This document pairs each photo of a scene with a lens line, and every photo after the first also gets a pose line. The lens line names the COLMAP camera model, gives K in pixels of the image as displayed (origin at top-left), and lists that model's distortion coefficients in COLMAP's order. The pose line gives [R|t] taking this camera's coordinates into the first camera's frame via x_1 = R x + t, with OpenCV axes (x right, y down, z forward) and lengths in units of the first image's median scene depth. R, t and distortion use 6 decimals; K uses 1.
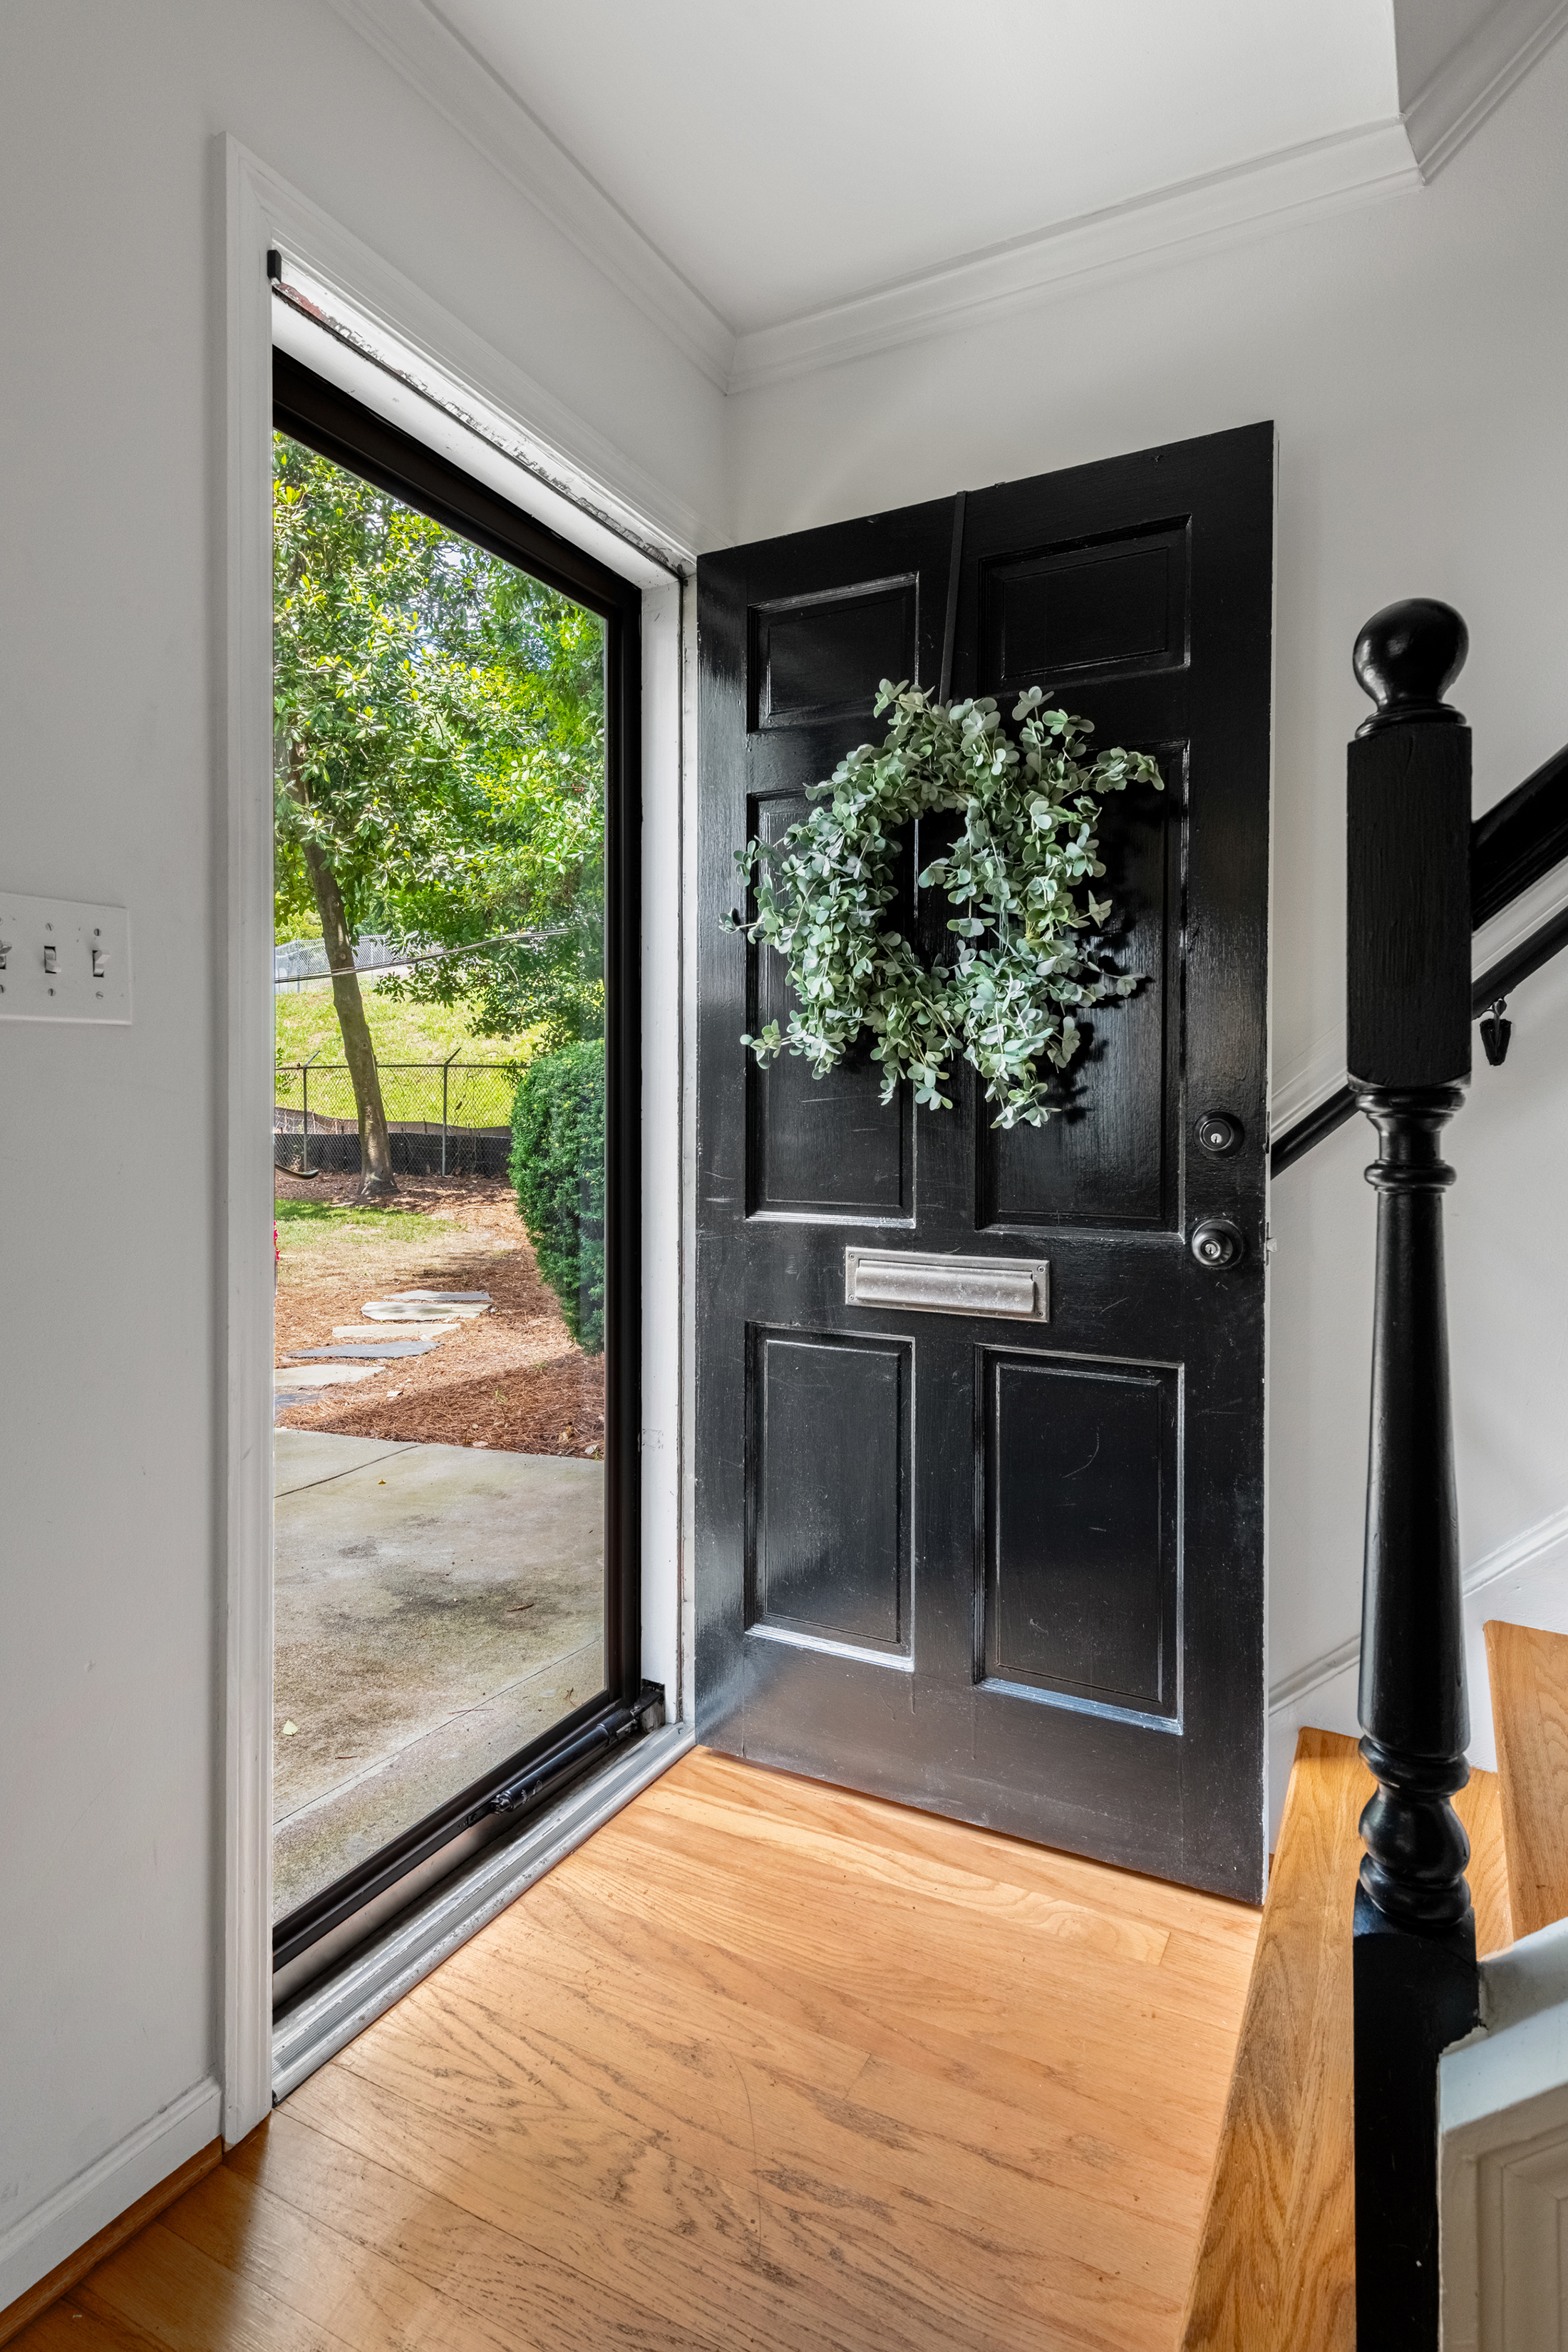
lens RADIAL K [[1258.2, 0, 784.8], [0, 1258.2, 1167.8], [0, 0, 1]] dist [-0.002468, -0.000177]
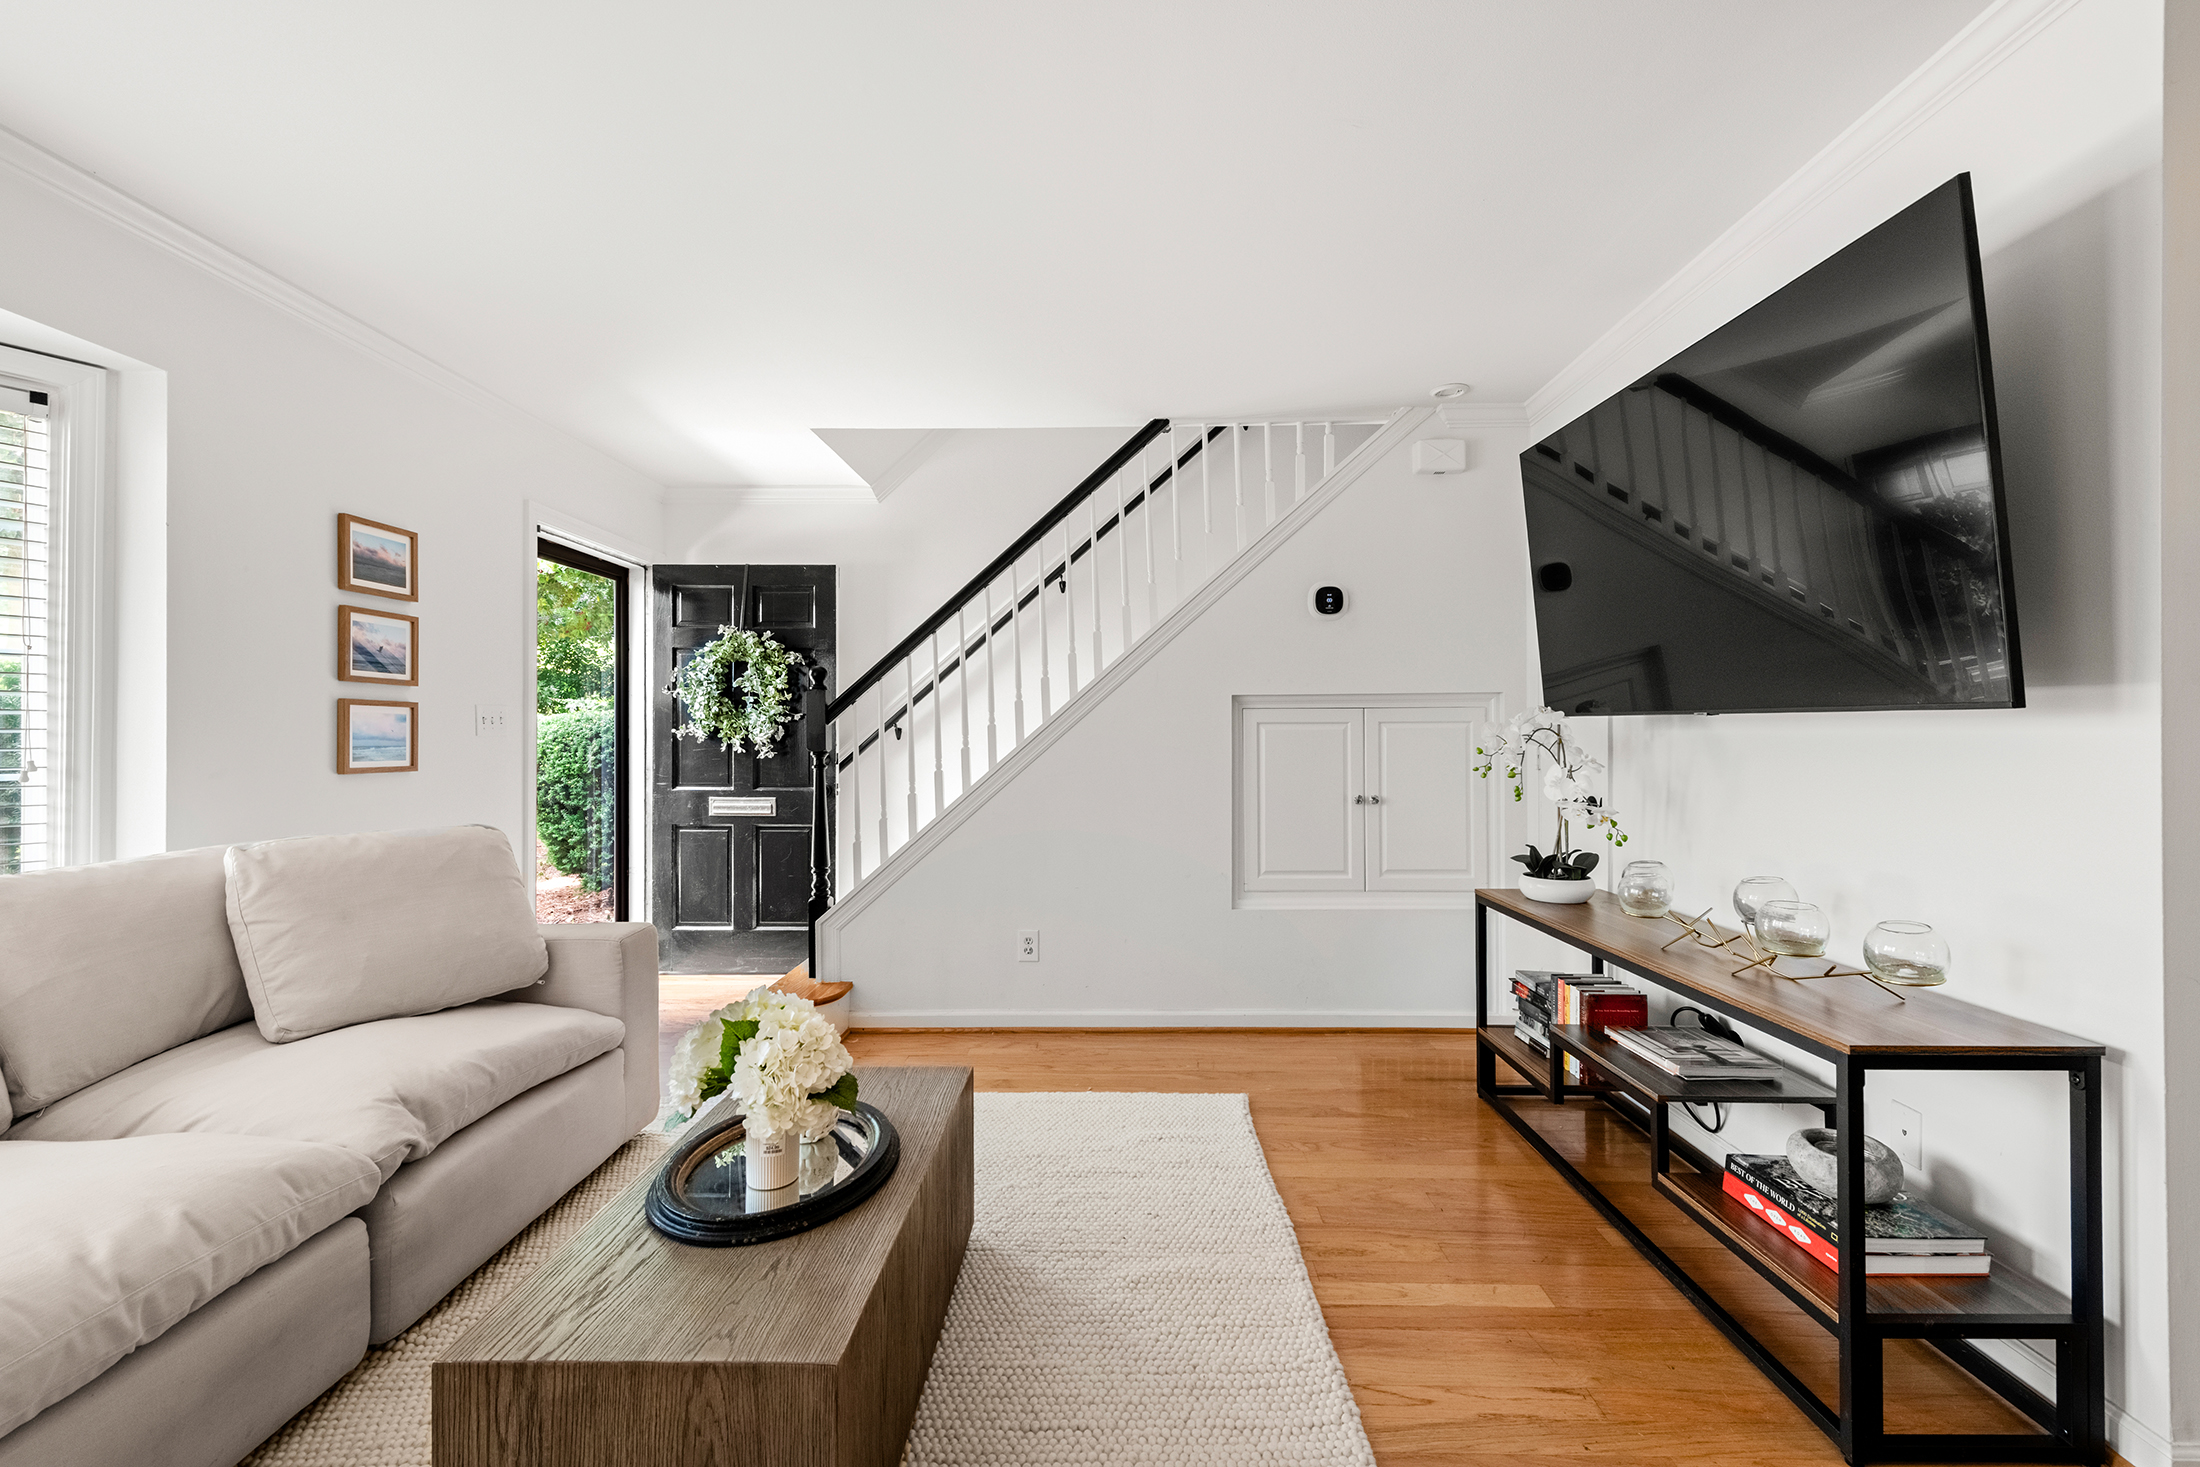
lens RADIAL K [[899.4, 0, 1115.8], [0, 899.4, 726.3], [0, 0, 1]] dist [0.002646, -0.000065]
pose [[0.888681, 0.000416, 0.458526, -0.081333], [0.027297, 0.998178, -0.053812, 0.036890], [-0.457713, 0.060338, 0.887050, -1.495381]]
